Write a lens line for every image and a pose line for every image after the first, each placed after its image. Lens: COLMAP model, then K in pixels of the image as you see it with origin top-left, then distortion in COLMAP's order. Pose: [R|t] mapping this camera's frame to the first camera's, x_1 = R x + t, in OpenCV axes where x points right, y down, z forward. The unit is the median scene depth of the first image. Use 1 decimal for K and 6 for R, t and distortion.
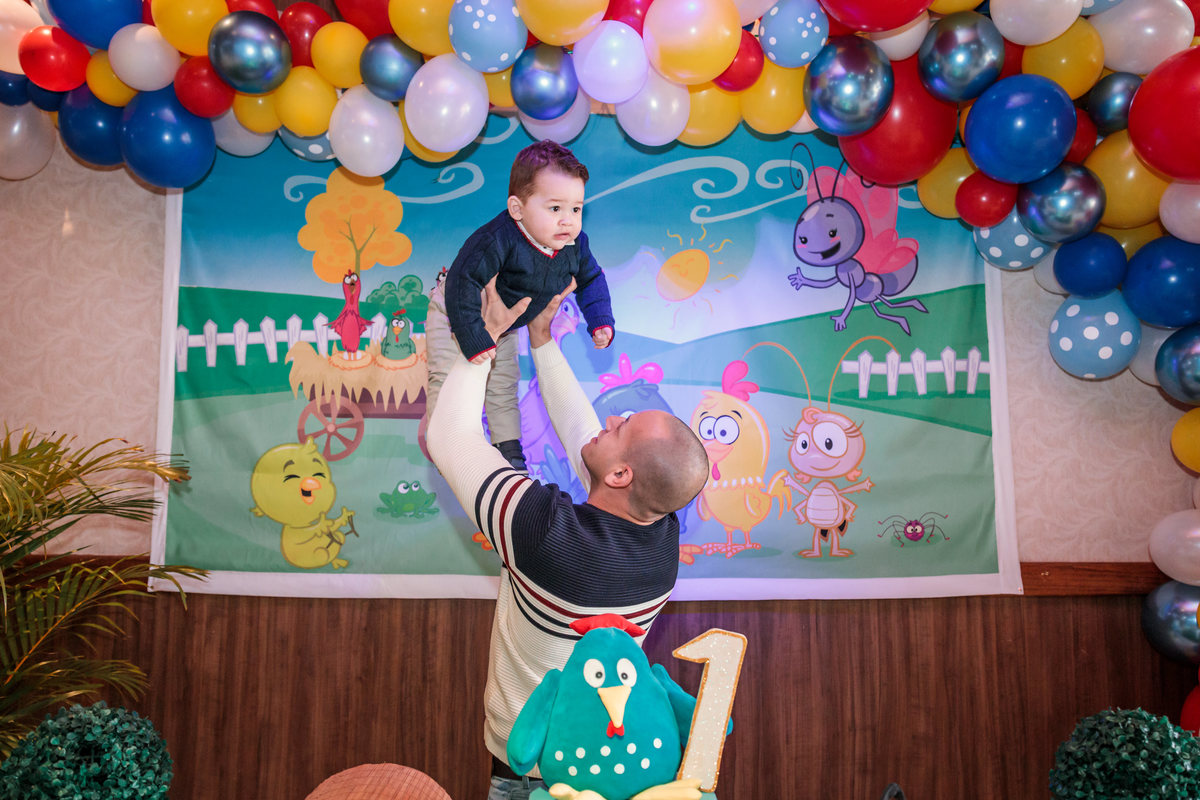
lens RADIAL K [[941.3, 0, 601.4], [0, 941.3, 385.3], [0, 0, 1]] dist [-0.009190, 0.005402]
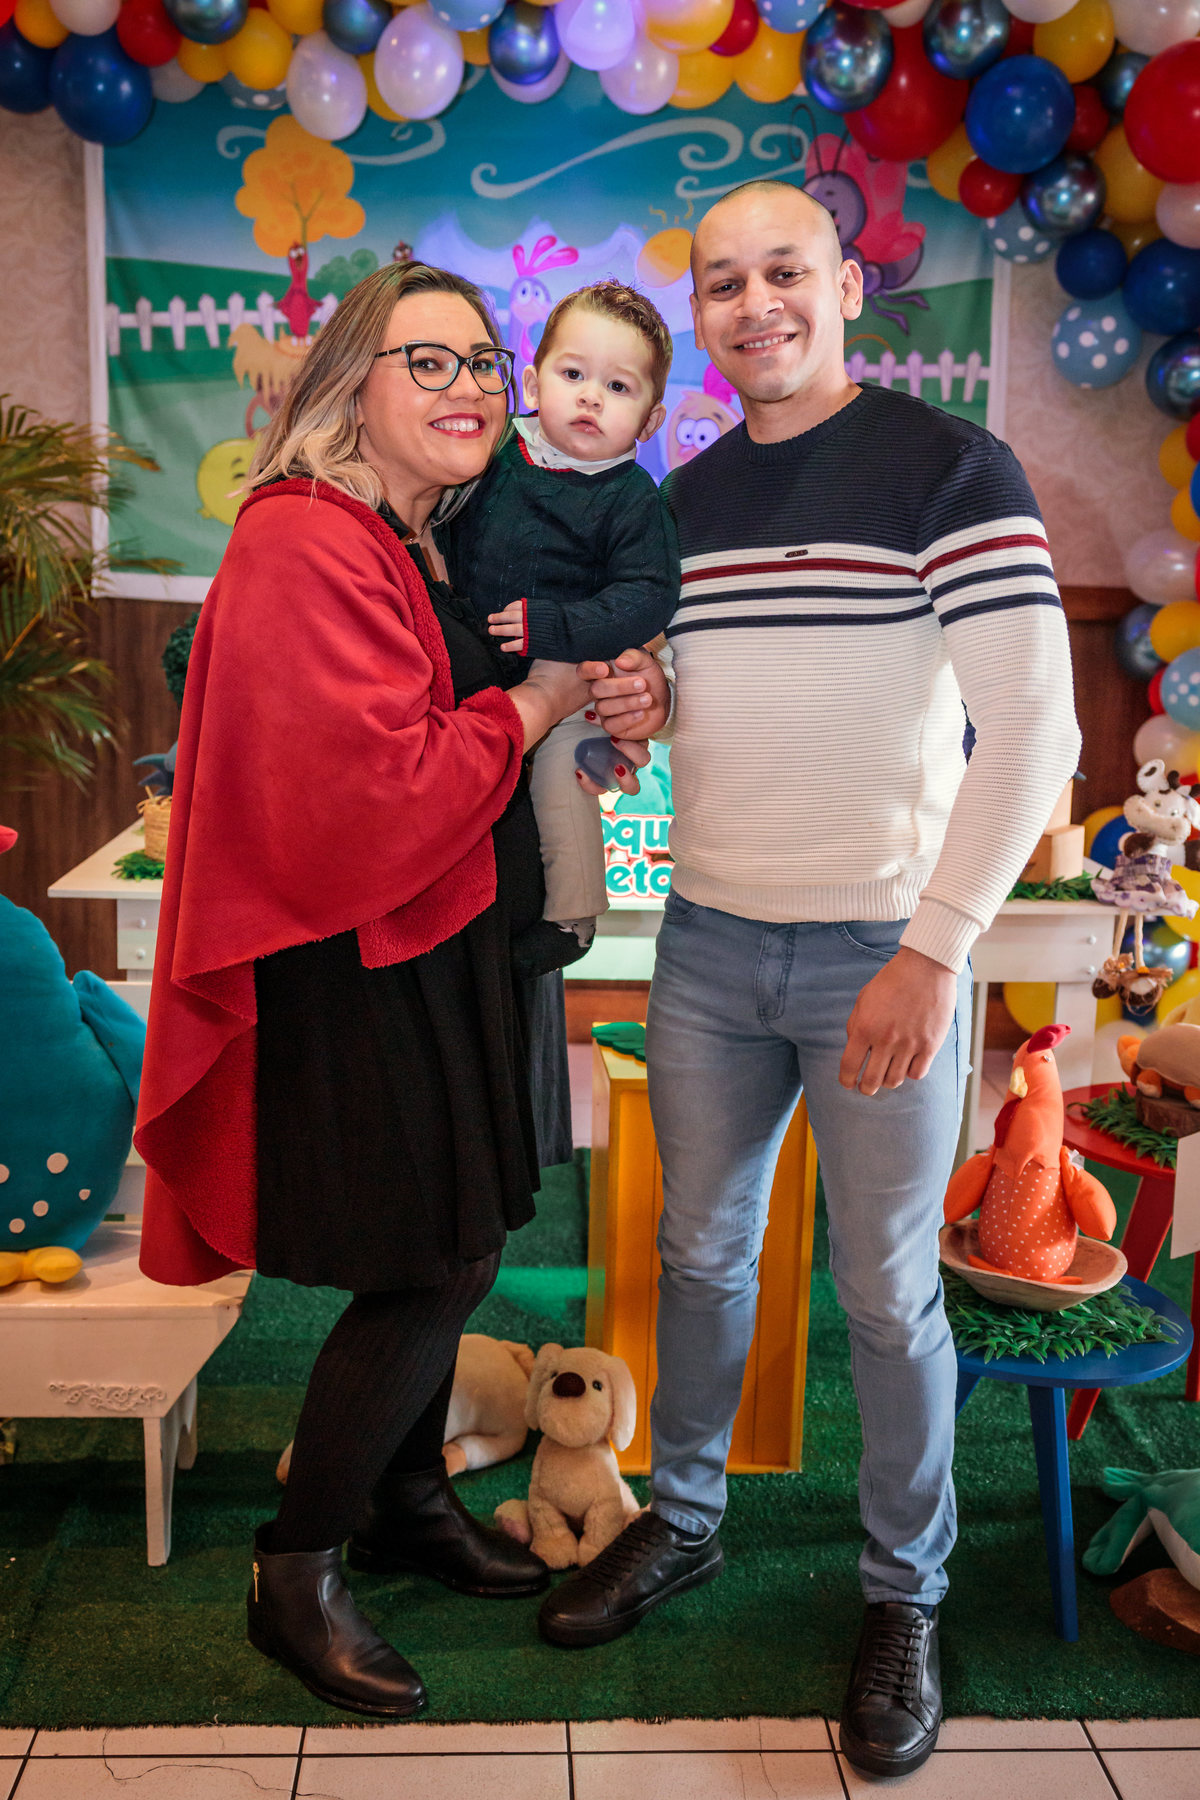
lens RADIAL K [[1567.9, 0, 610.5], [0, 1567.9, 834.2], [0, 0, 1]] dist [-0.020122, 0.023568]
pose [[0.998453, 0.010287, 0.054650, -0.043463], [-0.024711, 0.962459, 0.270301, 0.010704], [-0.049817, -0.271234, 0.961223, -0.607523]]
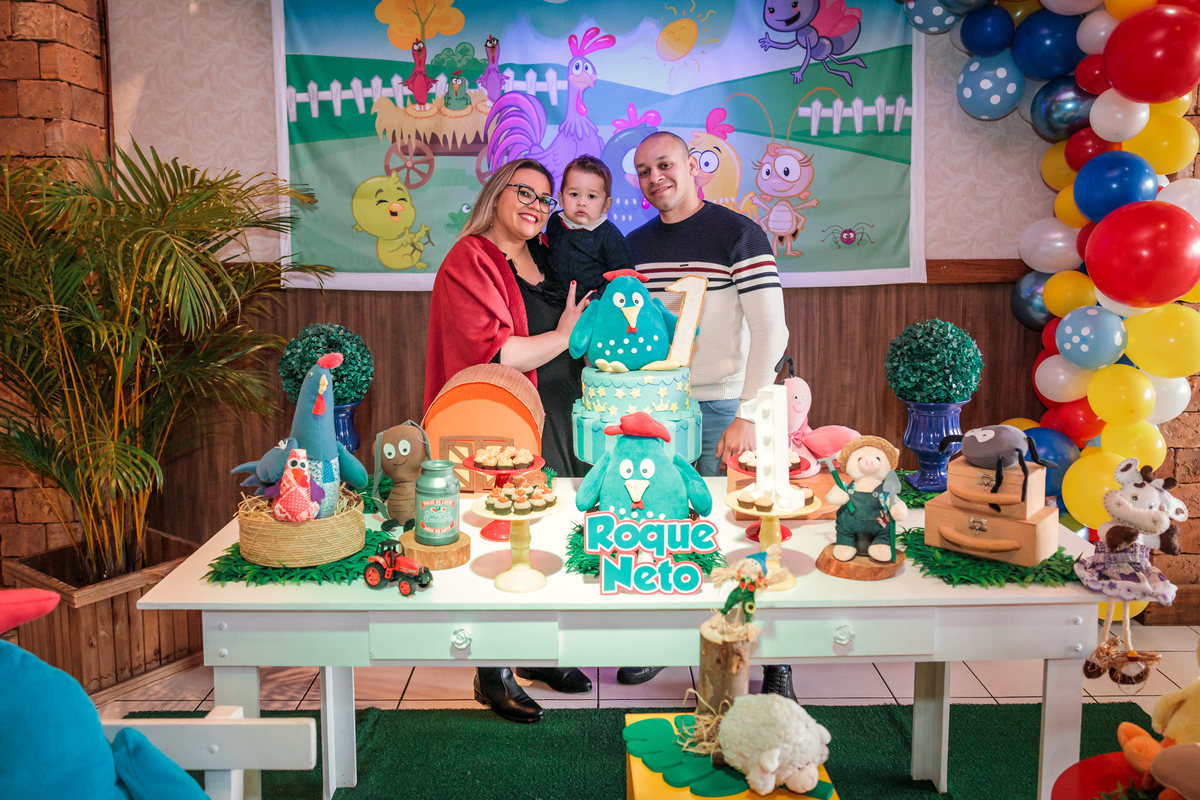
lens RADIAL K [[941.3, 0, 604.9], [0, 941.3, 321.5], [0, 0, 1]] dist [-0.009190, 0.005402]
pose [[0.999929, -0.011865, 0.001134, -0.017396], [0.011388, 0.979172, 0.202711, -0.002614], [-0.003516, -0.202684, 0.979238, -0.337277]]
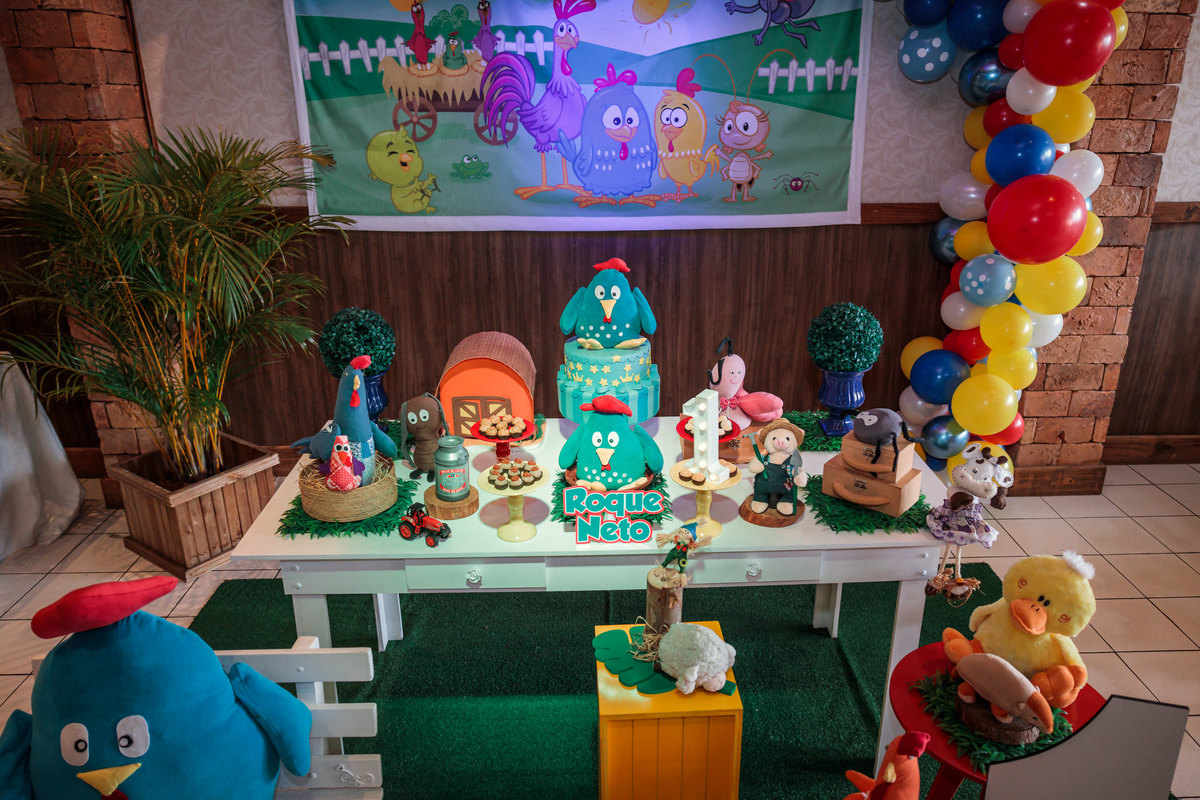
lens RADIAL K [[808.7, 0, 621.6], [0, 808.7, 393.7], [0, 0, 1]] dist [-0.011092, 0.003575]
pose [[0.999492, -0.017433, 0.026684, -0.000829], [0.004174, 0.901559, 0.432636, -0.114590], [-0.031599, -0.432305, 0.901173, -0.356015]]
